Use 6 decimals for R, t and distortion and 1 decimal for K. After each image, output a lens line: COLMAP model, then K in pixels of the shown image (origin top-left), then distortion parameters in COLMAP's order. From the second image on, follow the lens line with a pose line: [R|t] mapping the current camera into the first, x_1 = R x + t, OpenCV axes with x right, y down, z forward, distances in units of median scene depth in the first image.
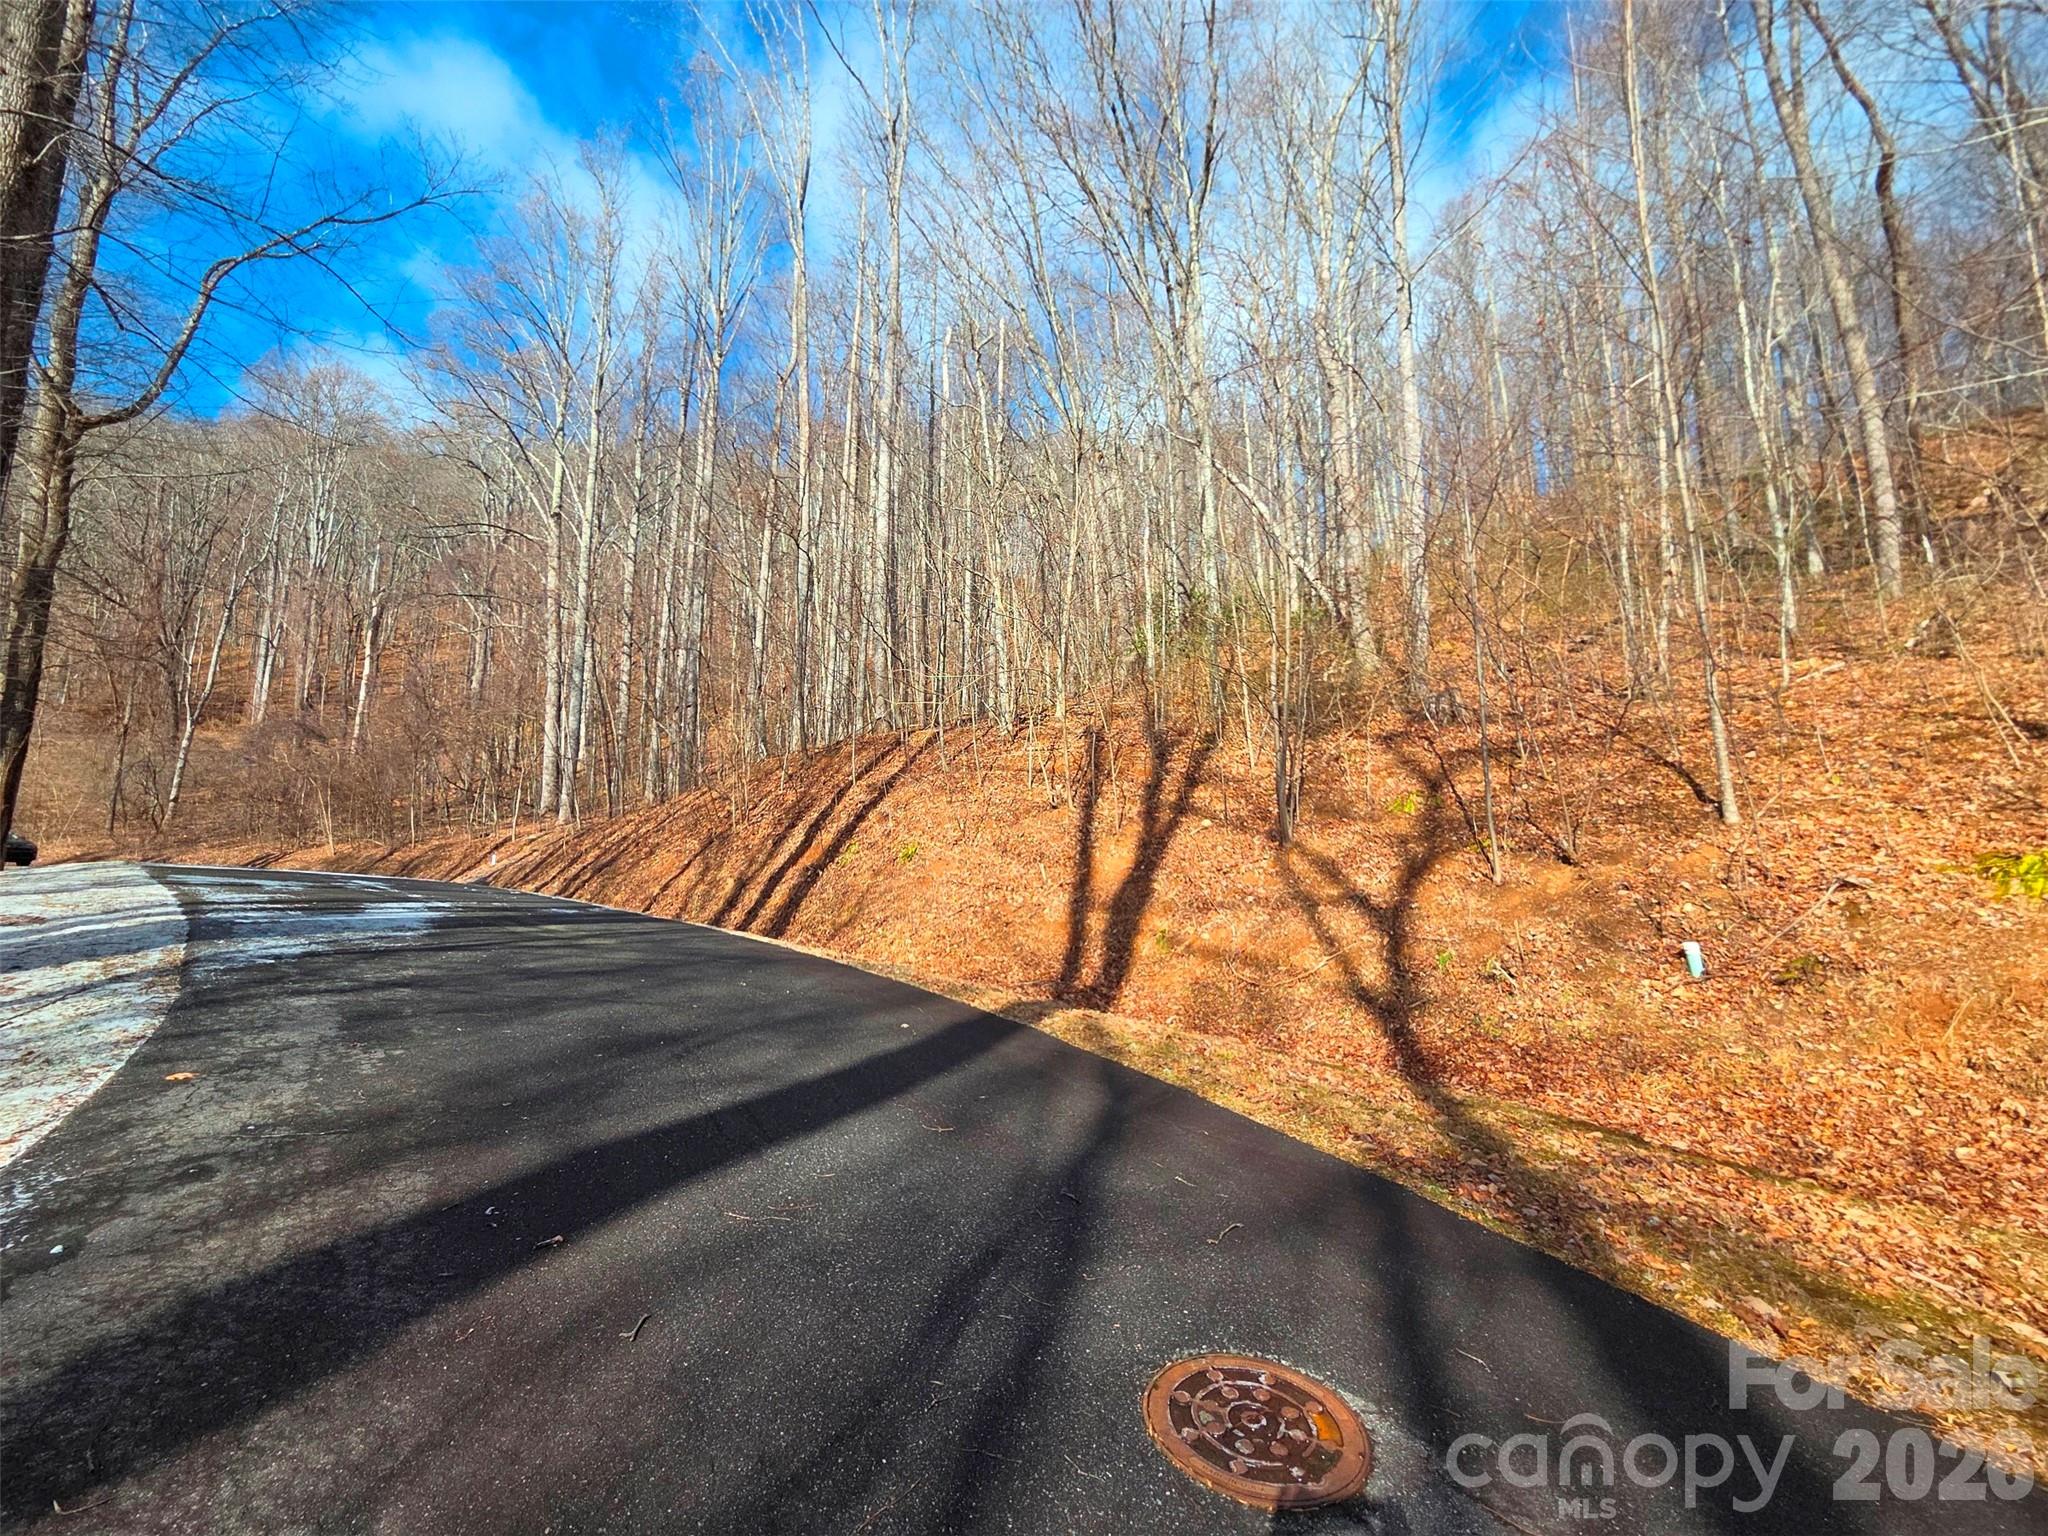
lens RADIAL K [[844.2, 0, 1022.7], [0, 844.2, 769.2], [0, 0, 1]] dist [0.003736, 0.000136]
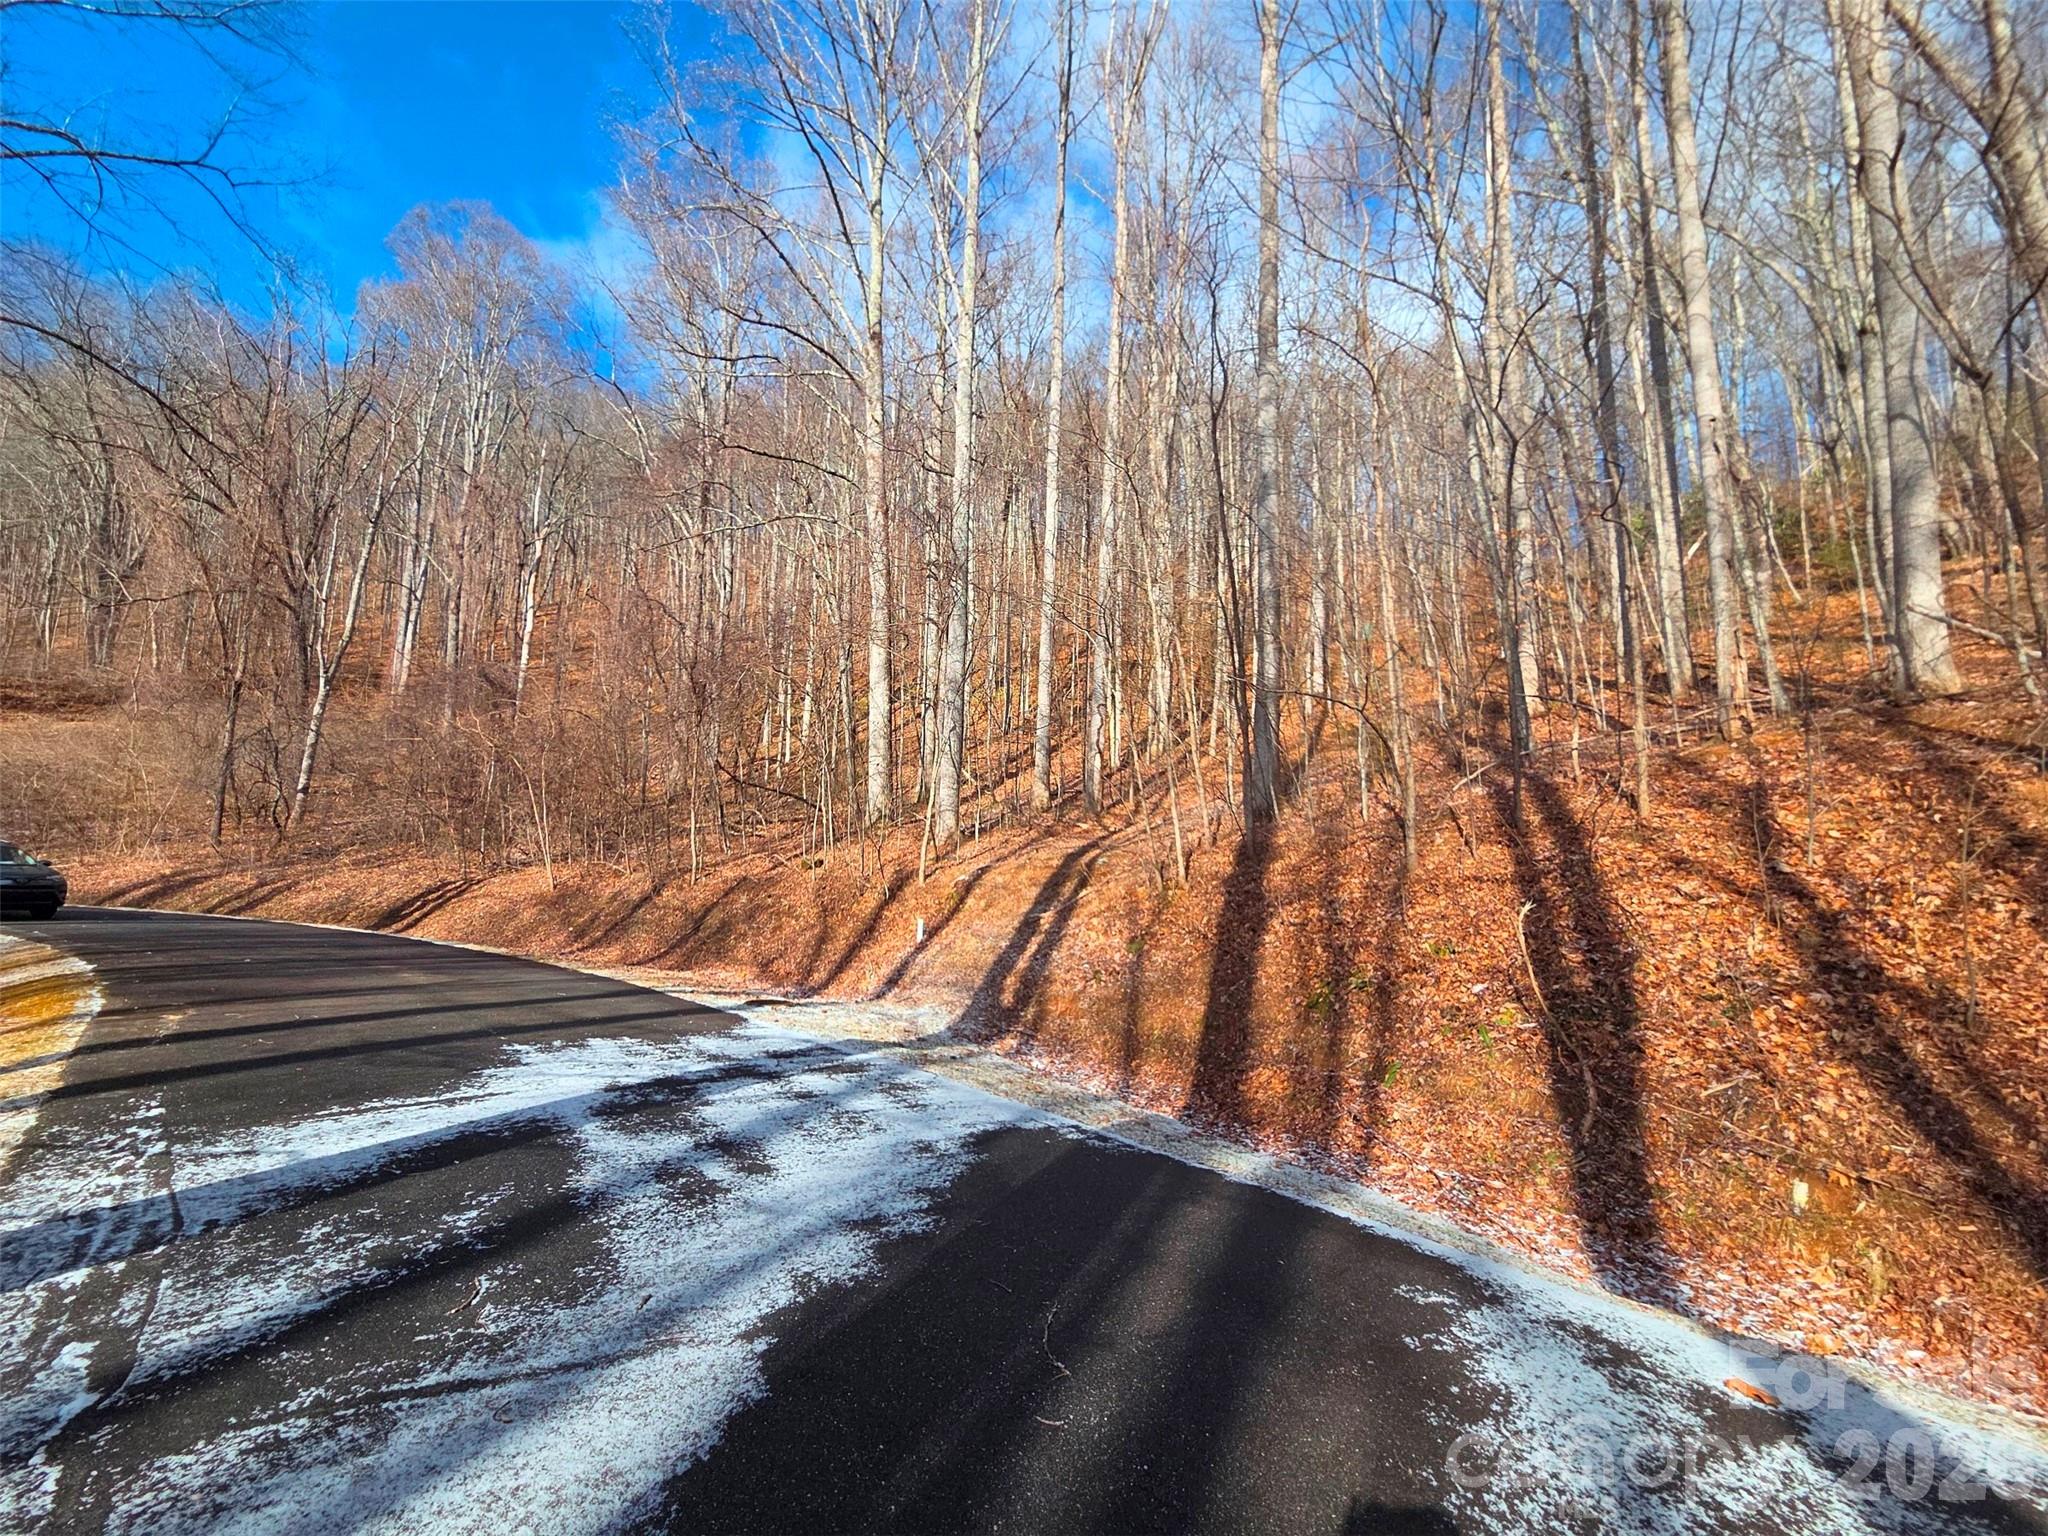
lens RADIAL K [[844.2, 0, 1025.7], [0, 844.2, 774.4], [0, 0, 1]] dist [0.003736, 0.000136]
pose [[0.996842, 0.009213, -0.078879, -0.341531], [-0.008369, 0.999904, 0.011021, 0.010116], [0.078973, -0.010326, 0.996823, 0.340523]]
